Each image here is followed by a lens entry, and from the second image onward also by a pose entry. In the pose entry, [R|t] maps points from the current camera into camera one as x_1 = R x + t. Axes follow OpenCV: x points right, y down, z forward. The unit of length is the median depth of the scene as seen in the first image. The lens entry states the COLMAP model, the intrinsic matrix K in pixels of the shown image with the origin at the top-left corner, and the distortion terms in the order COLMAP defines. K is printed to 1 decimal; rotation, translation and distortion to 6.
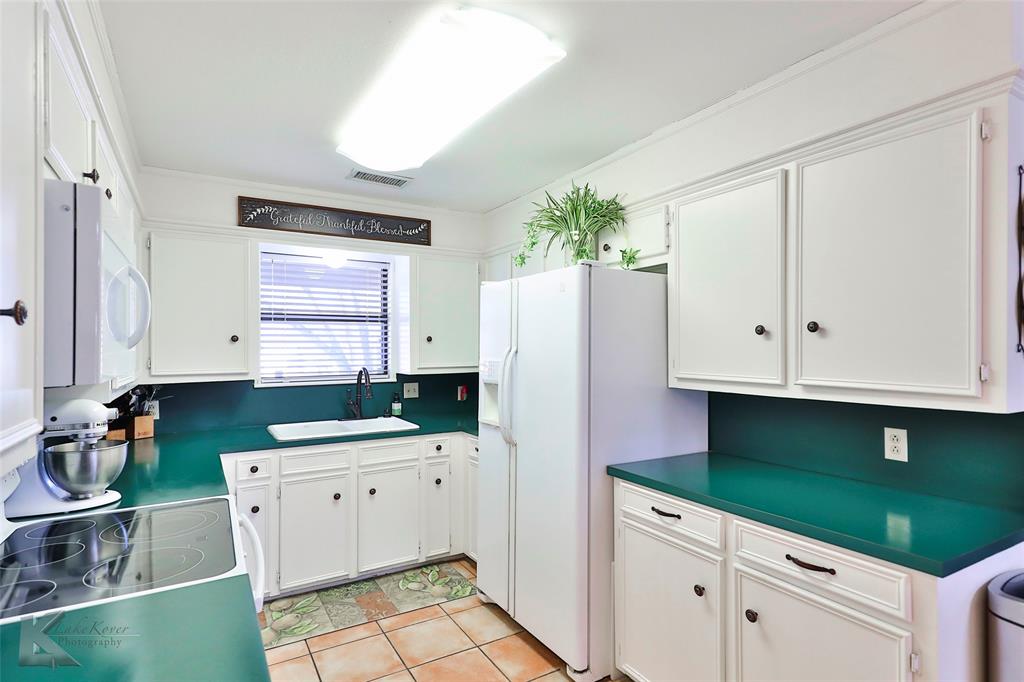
lens RADIAL K [[526.6, 0, 513.7], [0, 526.6, 341.4], [0, 0, 1]] dist [0.019905, 0.000852]
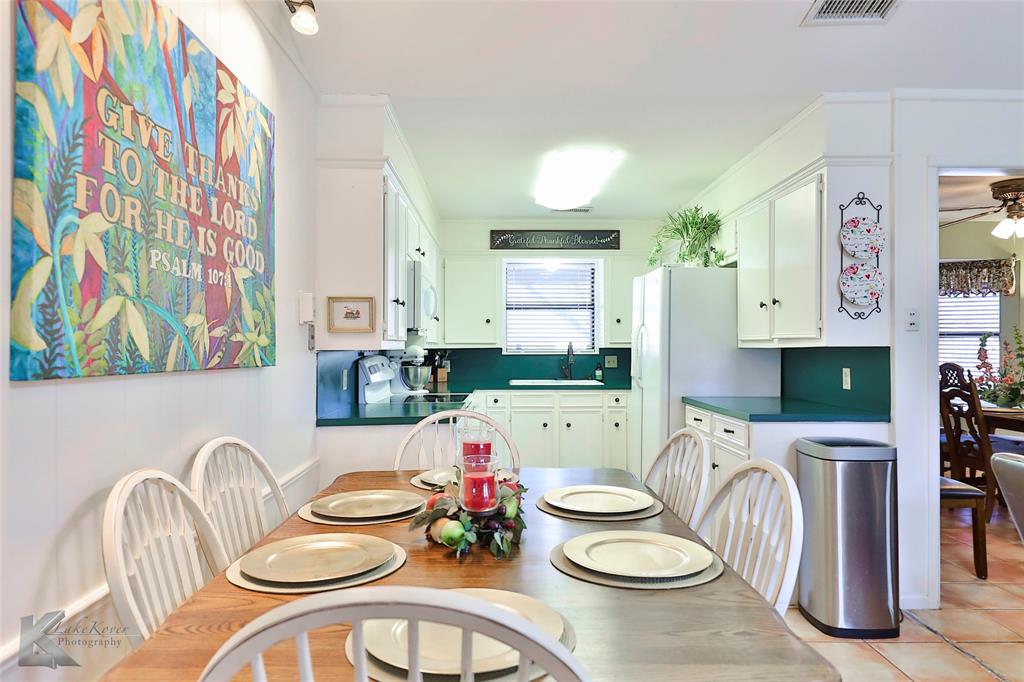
lens RADIAL K [[657.0, 0, 505.9], [0, 657.0, 334.3], [0, 0, 1]] dist [0.021420, -0.000280]
pose [[0.860394, -0.004694, -0.509607, 0.504957], [0.000732, 0.999968, -0.007975, 0.049260], [0.509628, 0.006488, 0.860370, -0.642709]]
